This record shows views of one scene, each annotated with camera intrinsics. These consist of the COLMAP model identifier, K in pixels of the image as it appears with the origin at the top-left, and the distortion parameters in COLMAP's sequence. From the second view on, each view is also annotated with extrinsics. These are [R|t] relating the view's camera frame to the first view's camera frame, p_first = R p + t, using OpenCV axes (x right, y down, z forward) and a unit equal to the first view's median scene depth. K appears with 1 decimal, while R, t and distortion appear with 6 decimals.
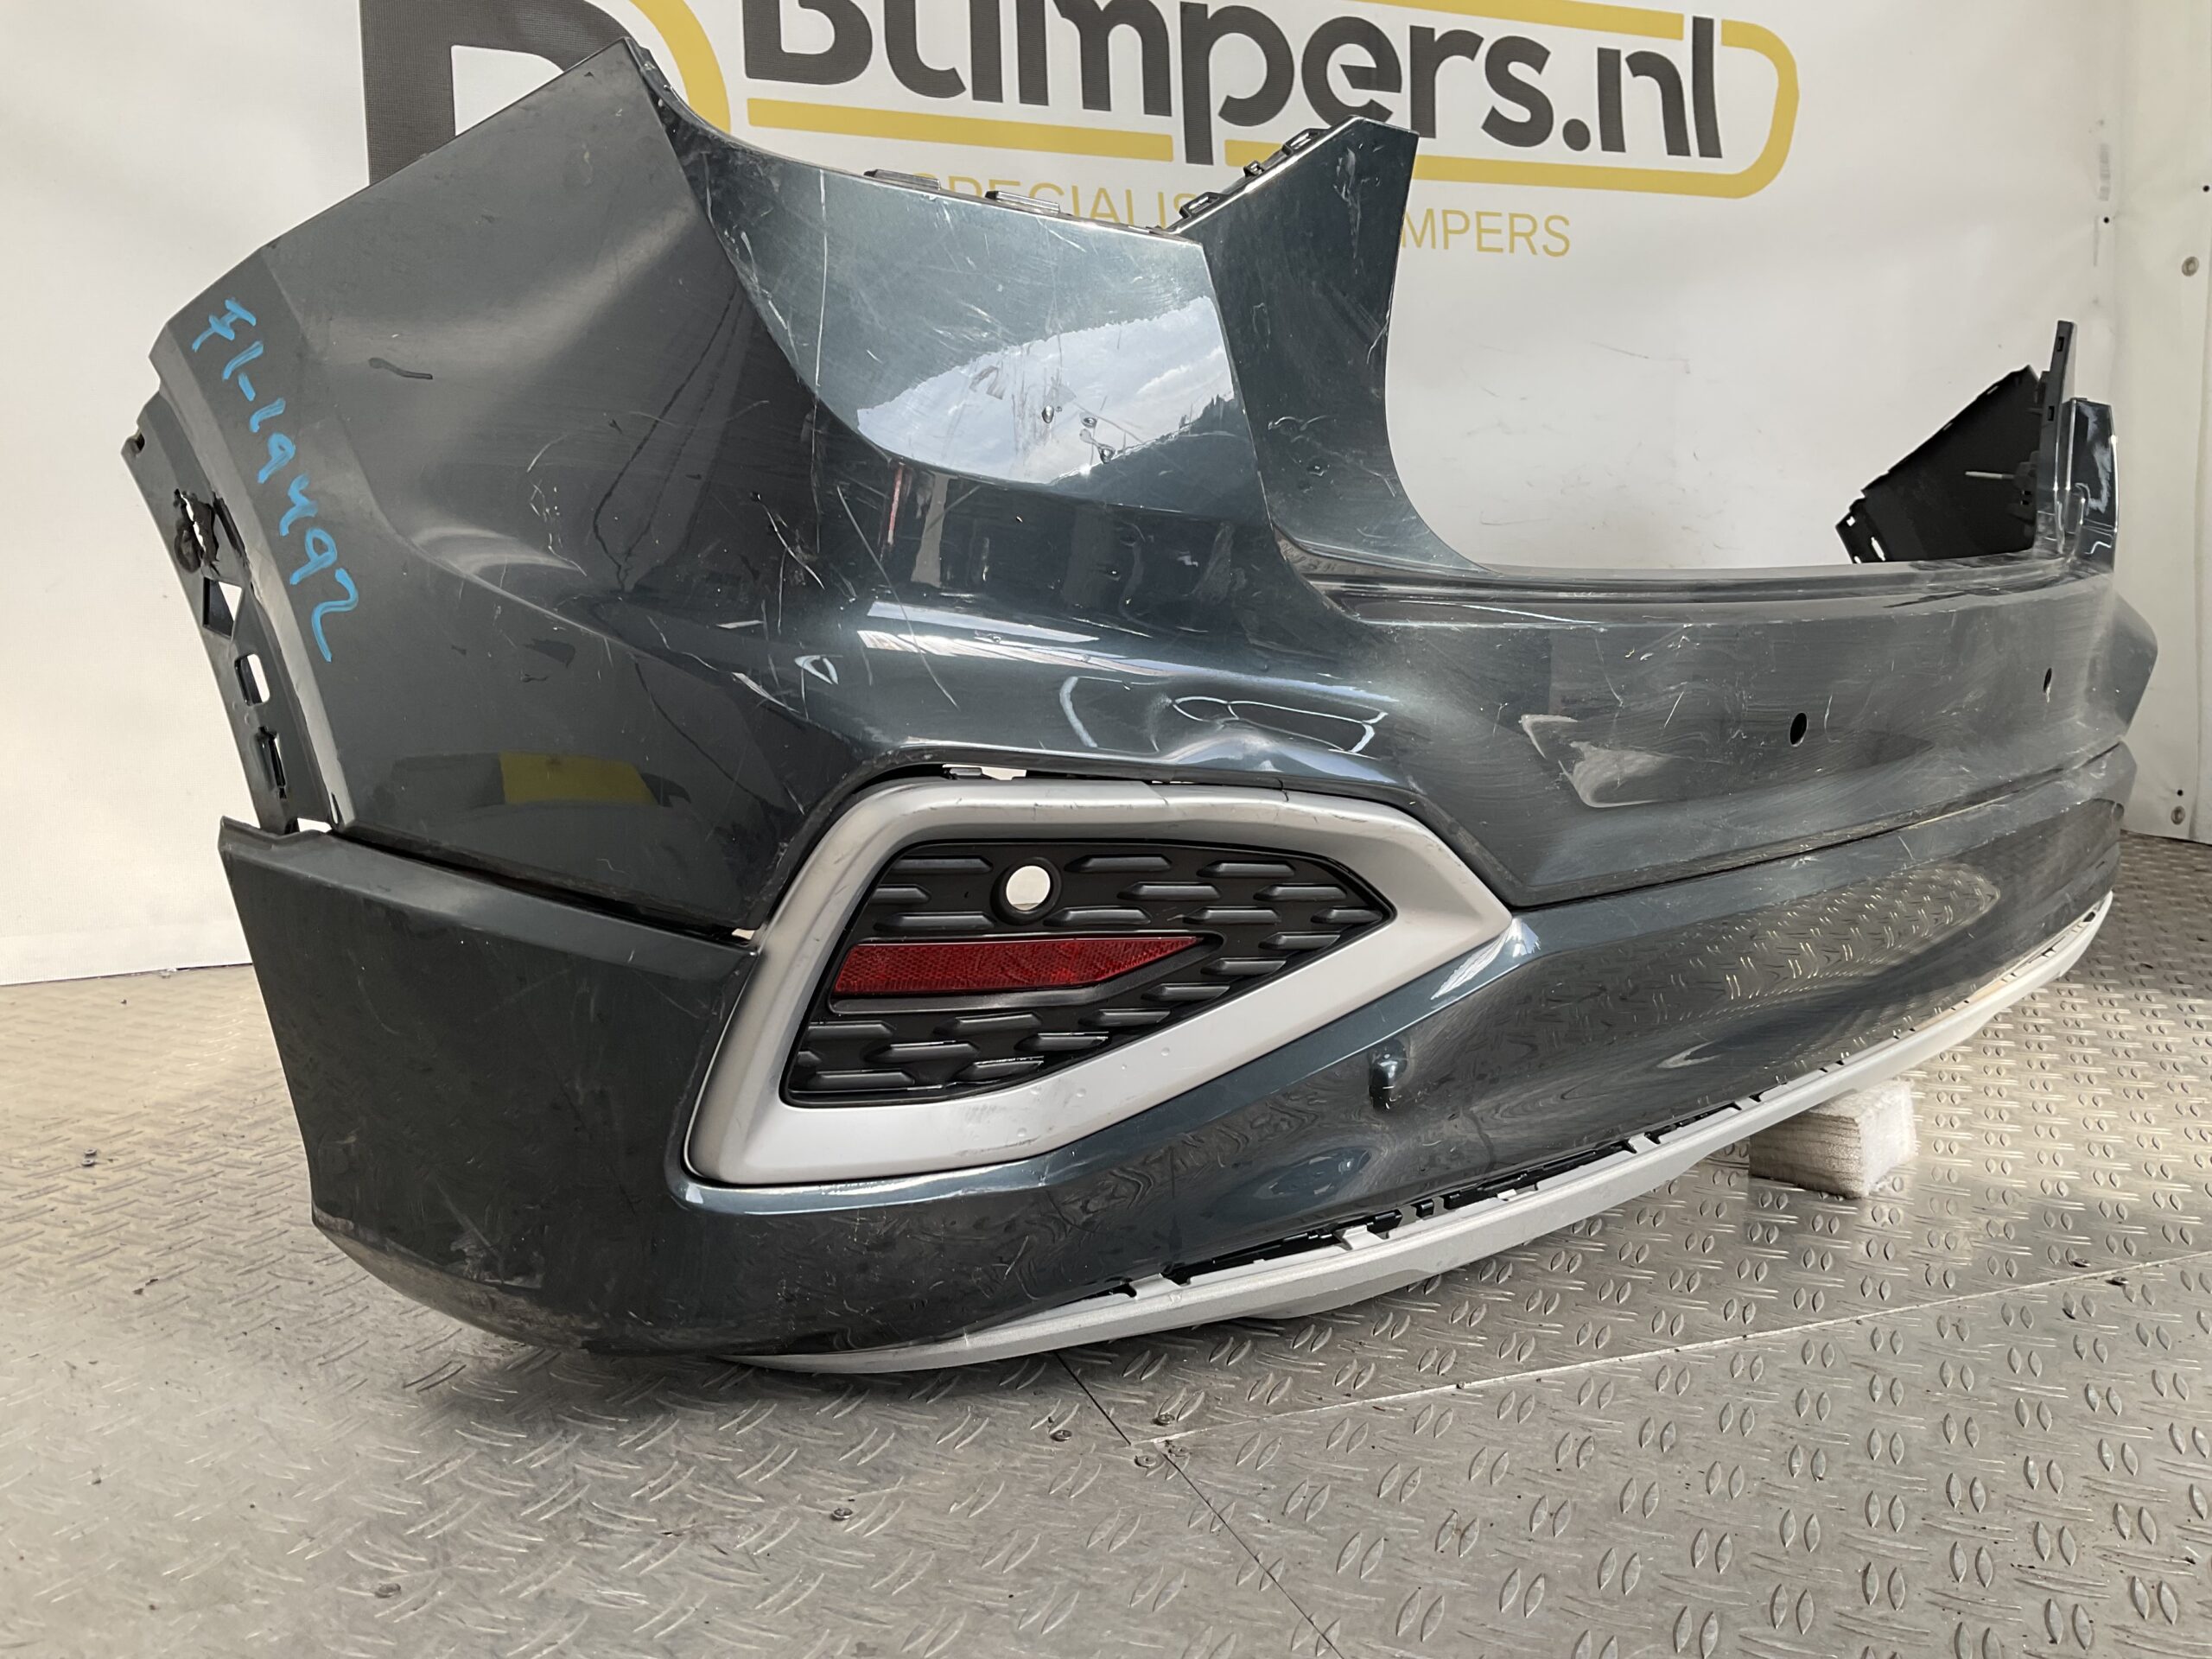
lens RADIAL K [[1827.9, 0, 1097.2], [0, 1827.9, 827.0], [0, 0, 1]] dist [0.105426, -0.244405]
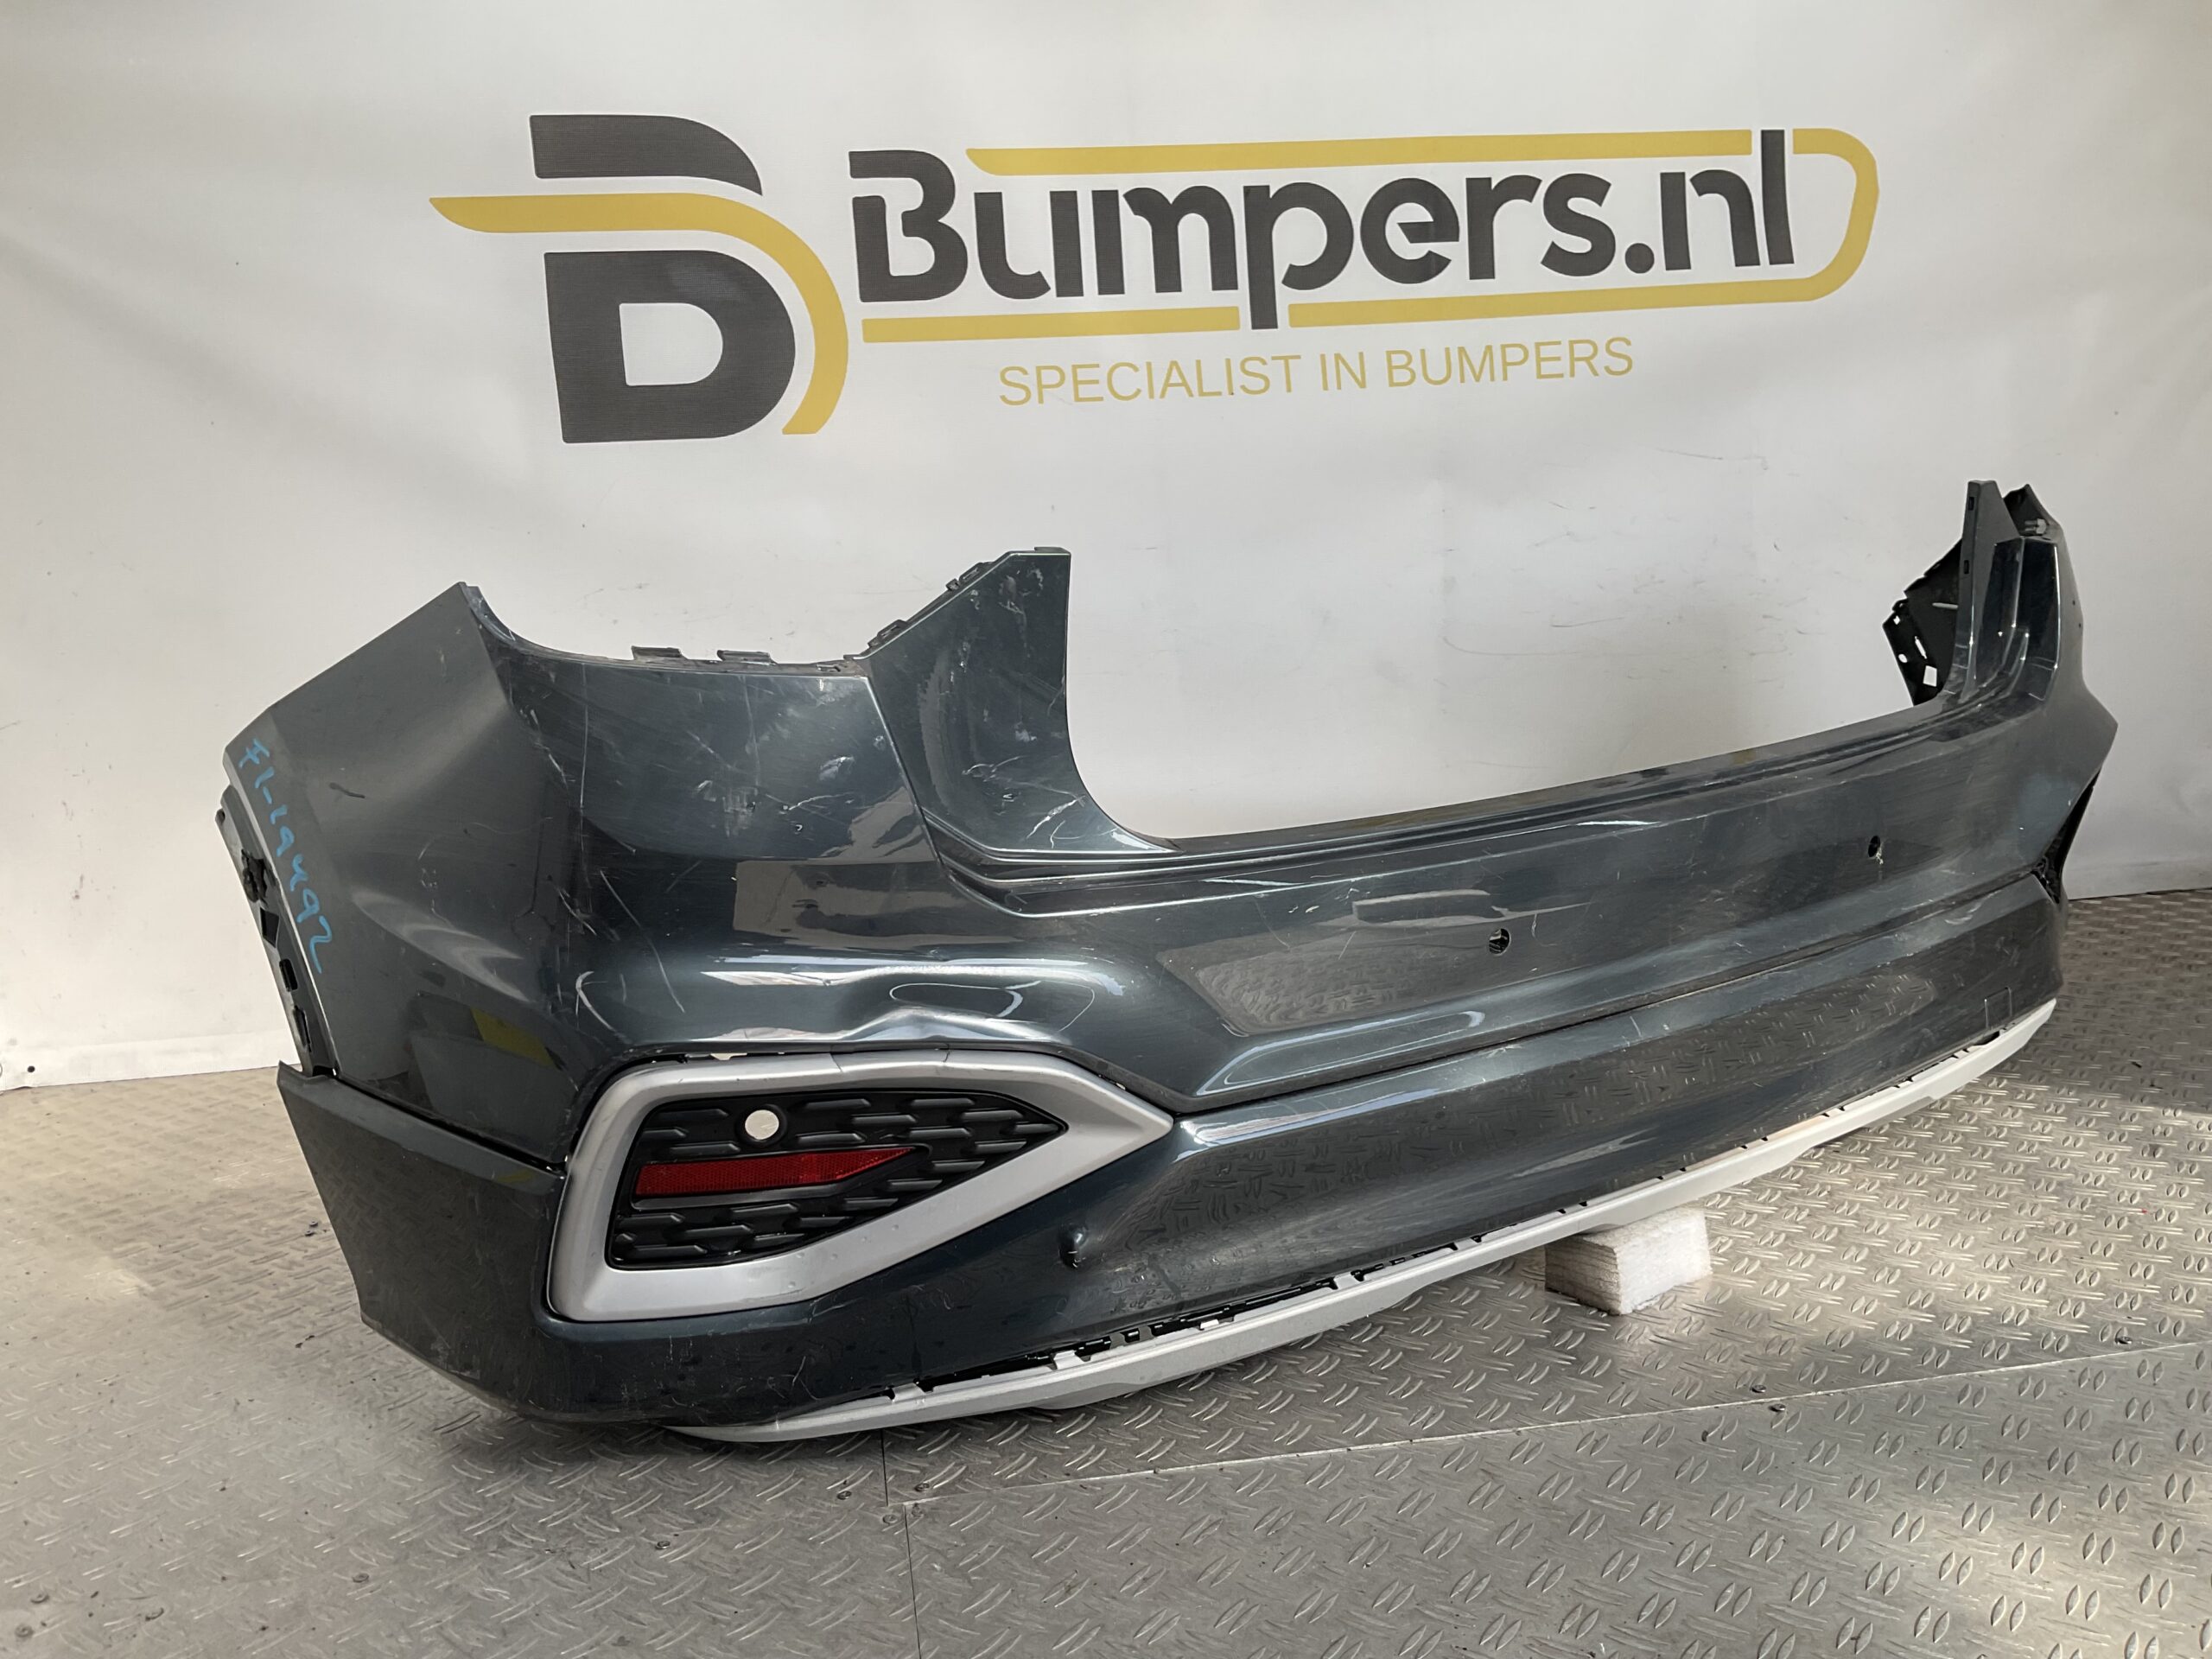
lens RADIAL K [[1811.4, 0, 1090.8], [0, 1811.4, 832.3], [0, 0, 1]] dist [0.109932, -0.256626]
pose [[0.976497, -0.013908, -0.215082, 0.326074], [0.019412, 0.999535, 0.023498, -0.139626], [0.214655, -0.027121, 0.976313, -0.208472]]
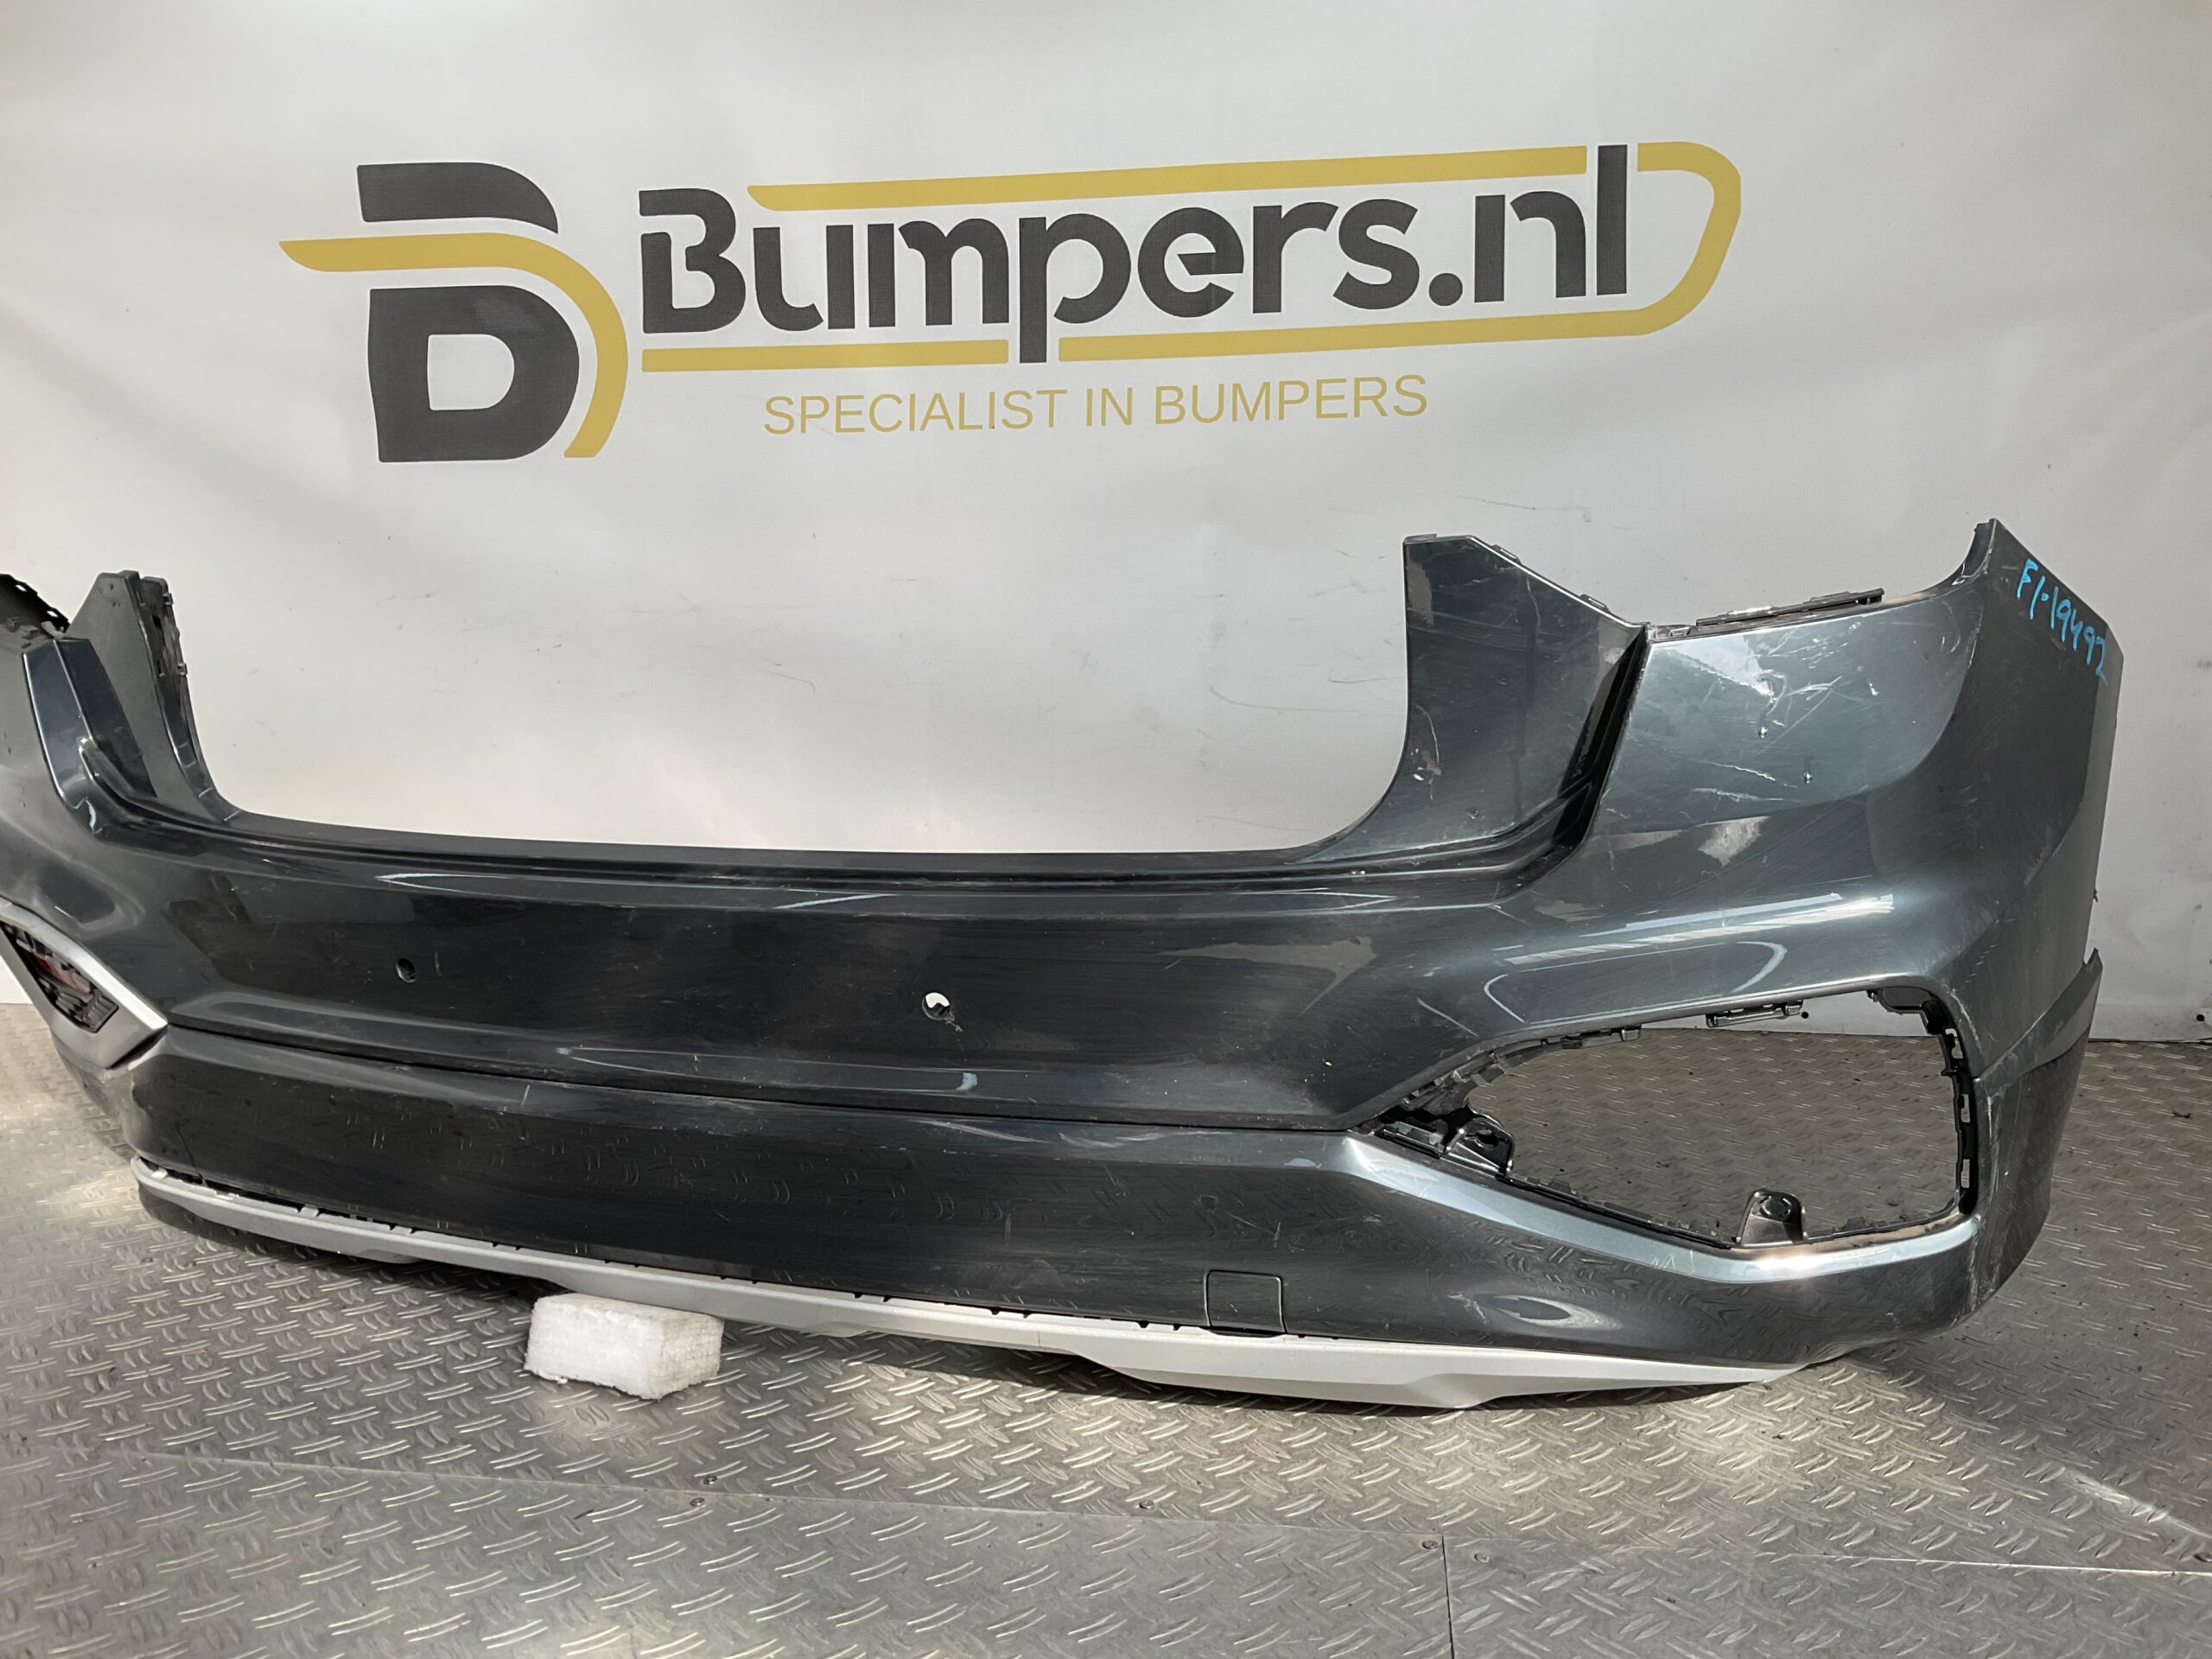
lens RADIAL K [[1834.0, 0, 1106.0], [0, 1834.0, 829.5], [0, 0, 1]] dist [0.087342, -0.172761]
pose [[0.874470, 0.054861, -0.481968, 1.117314], [-0.057746, 0.998292, 0.008860, -0.160601], [0.481631, 0.020084, 0.876144, 0.102540]]
